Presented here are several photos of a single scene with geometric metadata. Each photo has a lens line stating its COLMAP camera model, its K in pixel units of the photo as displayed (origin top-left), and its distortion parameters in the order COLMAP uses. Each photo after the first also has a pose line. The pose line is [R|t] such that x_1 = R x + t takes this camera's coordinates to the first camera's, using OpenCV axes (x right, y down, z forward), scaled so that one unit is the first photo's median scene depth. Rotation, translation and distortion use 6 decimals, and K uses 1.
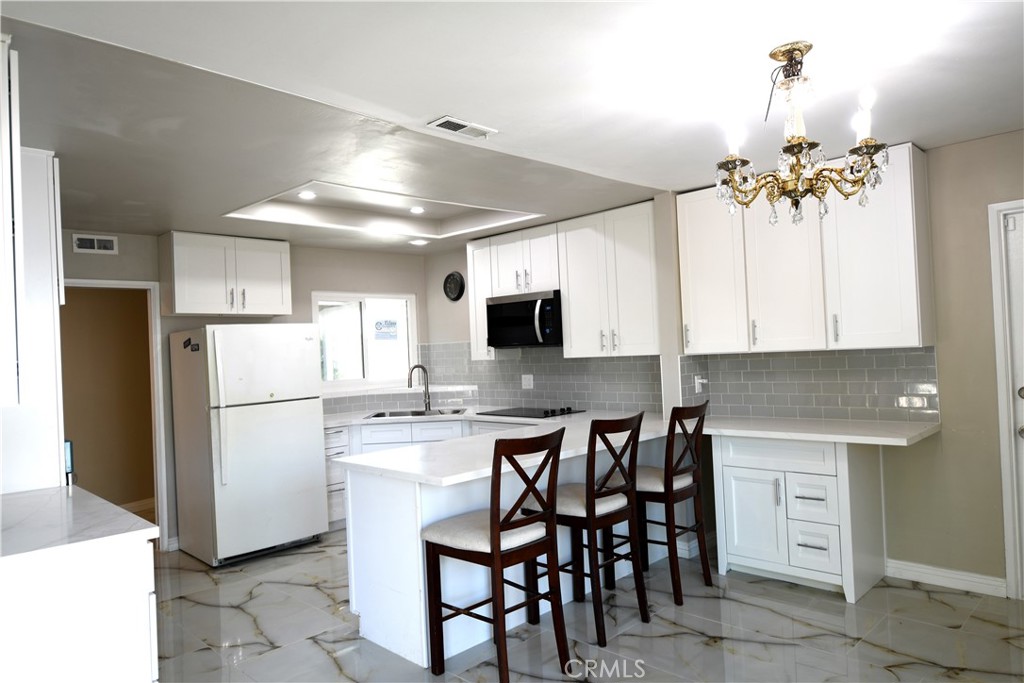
lens RADIAL K [[666.1, 0, 508.3], [0, 666.1, 342.7], [0, 0, 1]] dist [-0.004071, 0.001247]
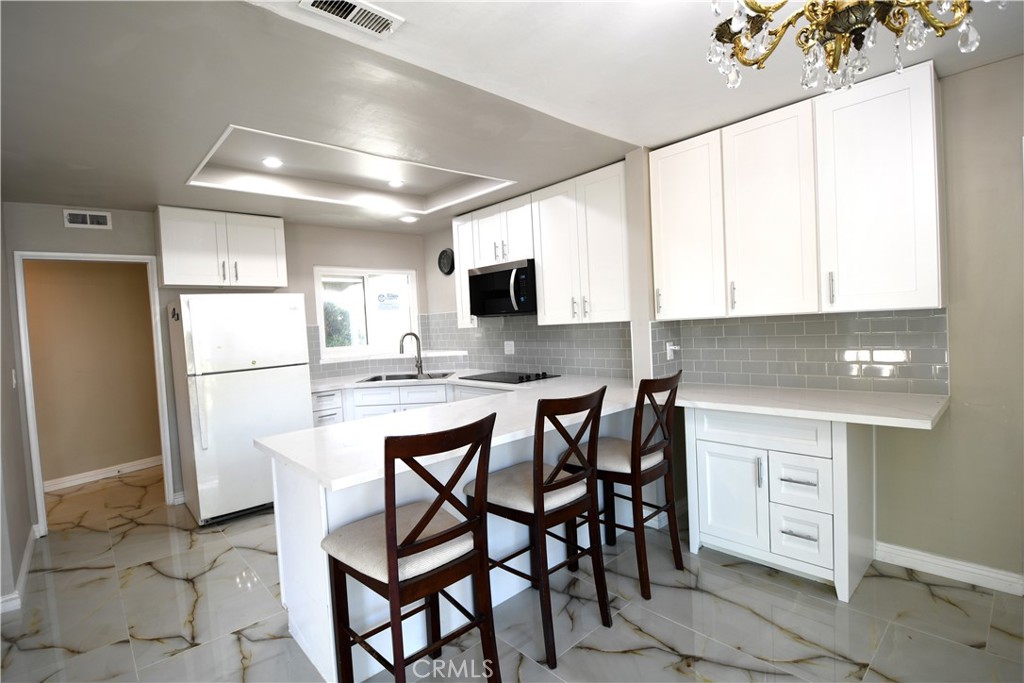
lens RADIAL K [[480.7, 0, 508.1], [0, 480.7, 342.7], [0, 0, 1]] dist [-0.006086, -0.006268]
pose [[0.999047, -0.004437, -0.043418, 0.080952], [0.006818, 0.998472, 0.054847, 0.010353], [0.043108, -0.055090, 0.997550, 0.296582]]
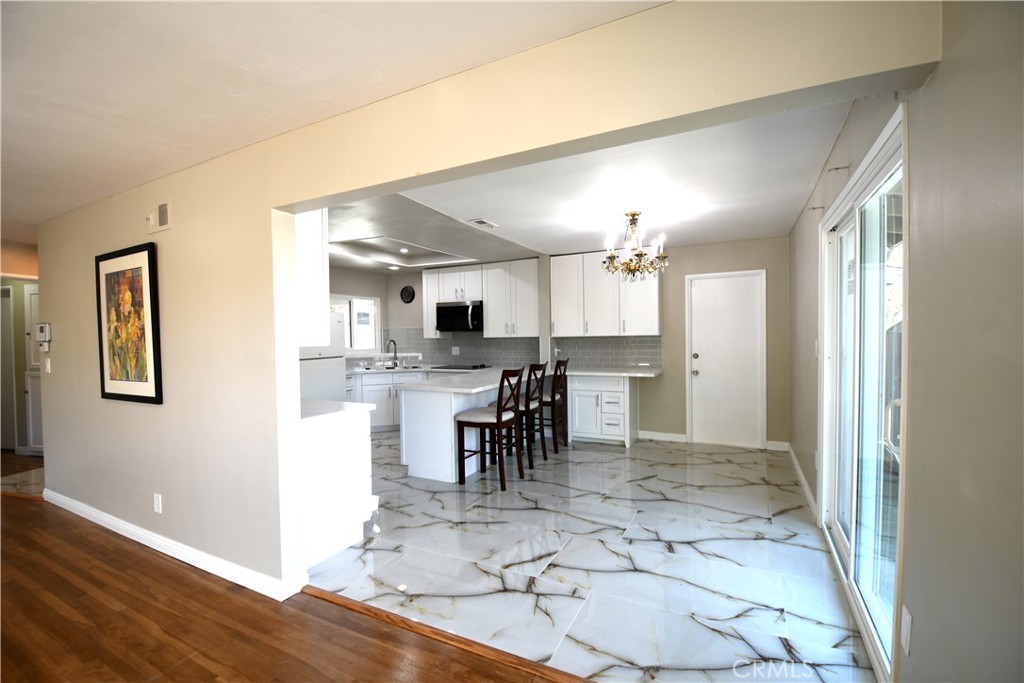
lens RADIAL K [[448.0, 0, 509.0], [0, 448.0, 343.2], [0, 0, 1]] dist [0.002287, -0.016168]
pose [[0.950895, 0.025143, 0.308491, -0.274224], [-0.031143, 0.999409, 0.014541, 0.021152], [-0.307944, -0.023434, 0.951116, -0.247110]]
